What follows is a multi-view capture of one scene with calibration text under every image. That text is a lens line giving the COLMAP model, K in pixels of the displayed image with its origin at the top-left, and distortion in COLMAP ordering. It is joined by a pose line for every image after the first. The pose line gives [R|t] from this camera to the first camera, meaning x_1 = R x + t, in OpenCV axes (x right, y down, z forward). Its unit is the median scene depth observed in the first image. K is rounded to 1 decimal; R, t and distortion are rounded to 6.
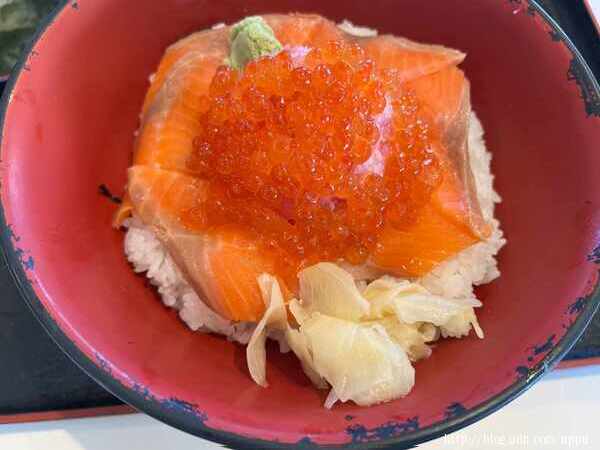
lens RADIAL K [[457.5, 0, 300.0], [0, 457.5, 225.0], [0, 0, 1]] dist [-0.022710, -0.000261]
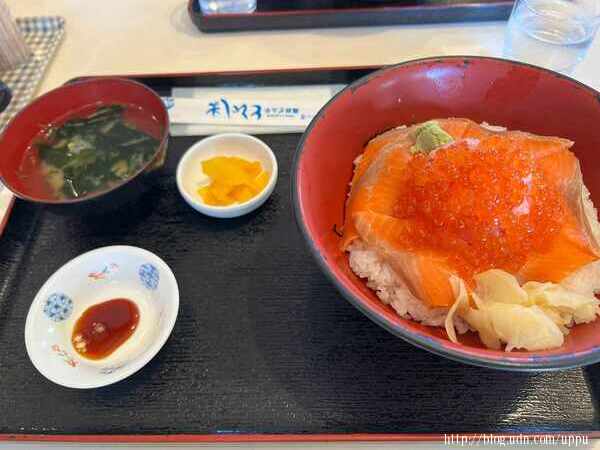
lens RADIAL K [[457.5, 0, 300.0], [0, 457.5, 225.0], [0, 0, 1]] dist [-0.022710, -0.000261]
pose [[0.989433, 0.011208, -0.144555, -0.354552], [-0.038388, 0.981678, -0.186643, 0.234891], [0.139815, 0.190220, 0.971735, -0.597748]]
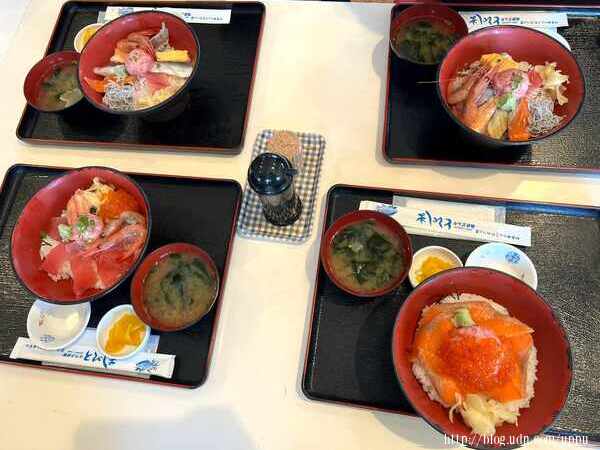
lens RADIAL K [[444.8, 0, 303.6], [0, 444.8, 222.7], [0, 0, 1]] dist [-0.000755, 0.001684]
pose [[0.960556, 0.169368, -0.220560, -0.664838], [-0.155079, 0.984601, 0.080694, -1.252533], [0.230831, -0.043307, 0.972030, -2.530076]]
